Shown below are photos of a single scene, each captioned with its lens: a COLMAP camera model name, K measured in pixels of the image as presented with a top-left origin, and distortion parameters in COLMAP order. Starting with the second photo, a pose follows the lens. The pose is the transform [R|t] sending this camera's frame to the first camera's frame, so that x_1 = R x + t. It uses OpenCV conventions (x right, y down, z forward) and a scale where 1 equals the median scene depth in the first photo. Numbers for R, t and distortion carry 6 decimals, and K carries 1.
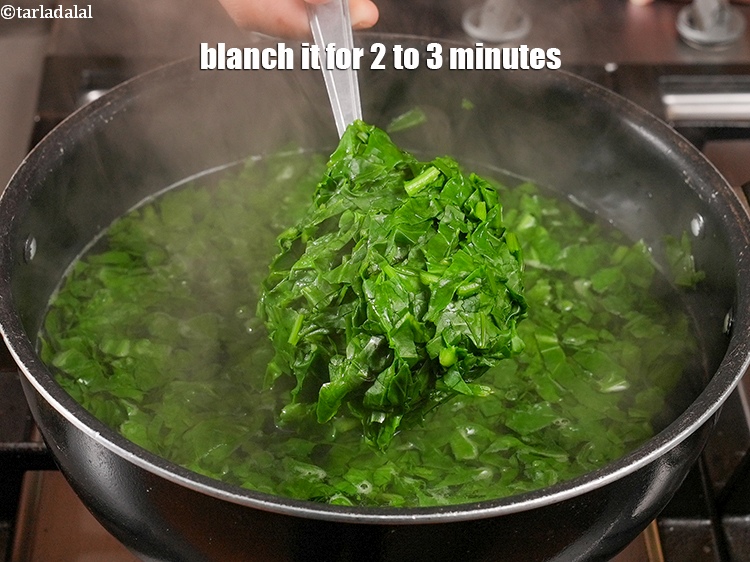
lens RADIAL K [[1661.8, 0, 384.9], [0, 1661.8, 265.1], [0, 0, 1]] dist [0.001450, 0.000000]
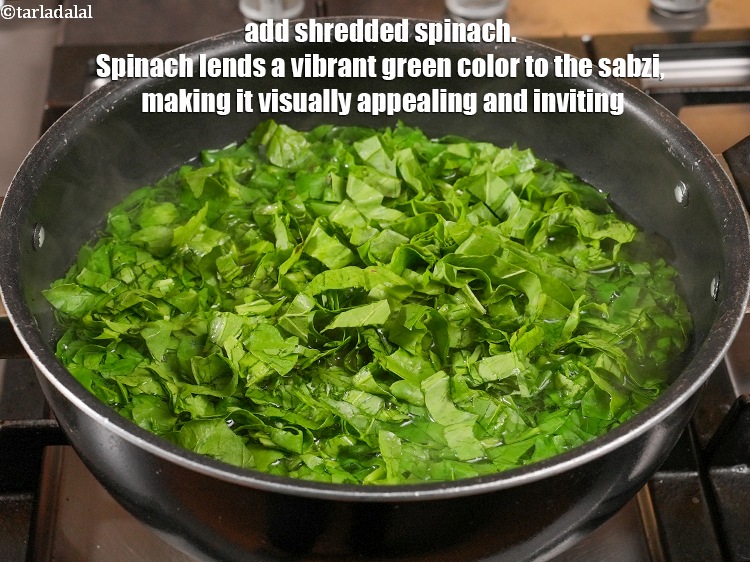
lens RADIAL K [[1488.6, 0, 353.9], [0, 1488.6, 282.6], [0, 0, 1]] dist [-0.013590, 0.000000]
pose [[0.999317, -0.032523, -0.017546, -0.000853], [0.033253, 0.998518, 0.043074, -0.014633], [0.016119, -0.043628, 0.998918, 0.070454]]
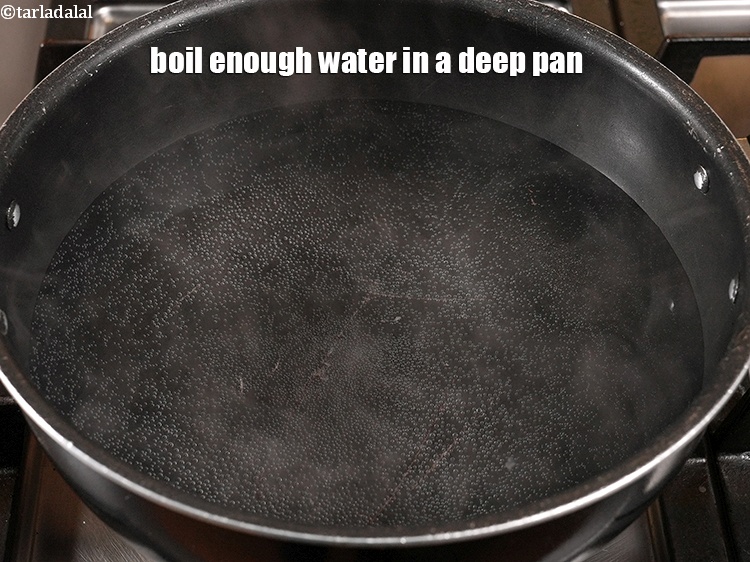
lens RADIAL K [[1392.0, 0, 377.2], [0, 1392.0, 281.4], [0, 0, 1]] dist [-0.026222, 0.000000]
pose [[0.999674, -0.012055, -0.022521, 0.017402], [0.015077, 0.990143, 0.139243, -0.080593], [0.020620, -0.139537, 0.990002, 0.188958]]
